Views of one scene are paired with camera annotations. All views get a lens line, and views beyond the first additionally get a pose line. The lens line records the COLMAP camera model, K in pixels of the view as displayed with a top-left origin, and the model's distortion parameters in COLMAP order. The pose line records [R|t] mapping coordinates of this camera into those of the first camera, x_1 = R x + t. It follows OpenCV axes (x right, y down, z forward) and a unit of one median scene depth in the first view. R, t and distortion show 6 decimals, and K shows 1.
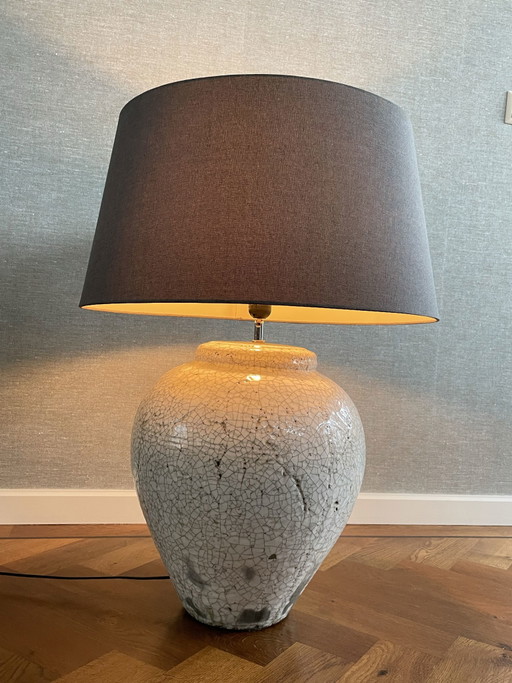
lens RADIAL K [[644.8, 0, 256.0], [0, 644.8, 341.5], [0, 0, 1]] dist [0.085621, -0.106167]
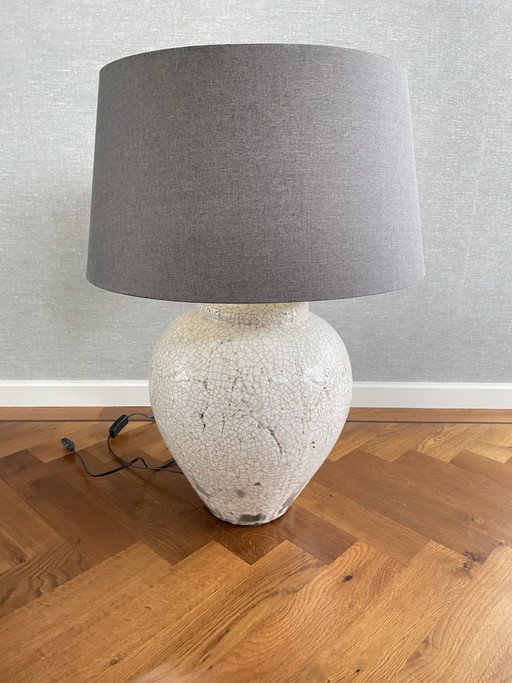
lens RADIAL K [[520.5, 0, 256.0], [0, 520.5, 341.5], [0, 0, 1]] dist [0.102144, -0.139105]
pose [[0.979431, 0.008036, -0.201620, 0.214402], [0.048585, 0.960417, 0.274296, -0.183094], [0.195844, -0.278450, 0.940272, 0.168750]]
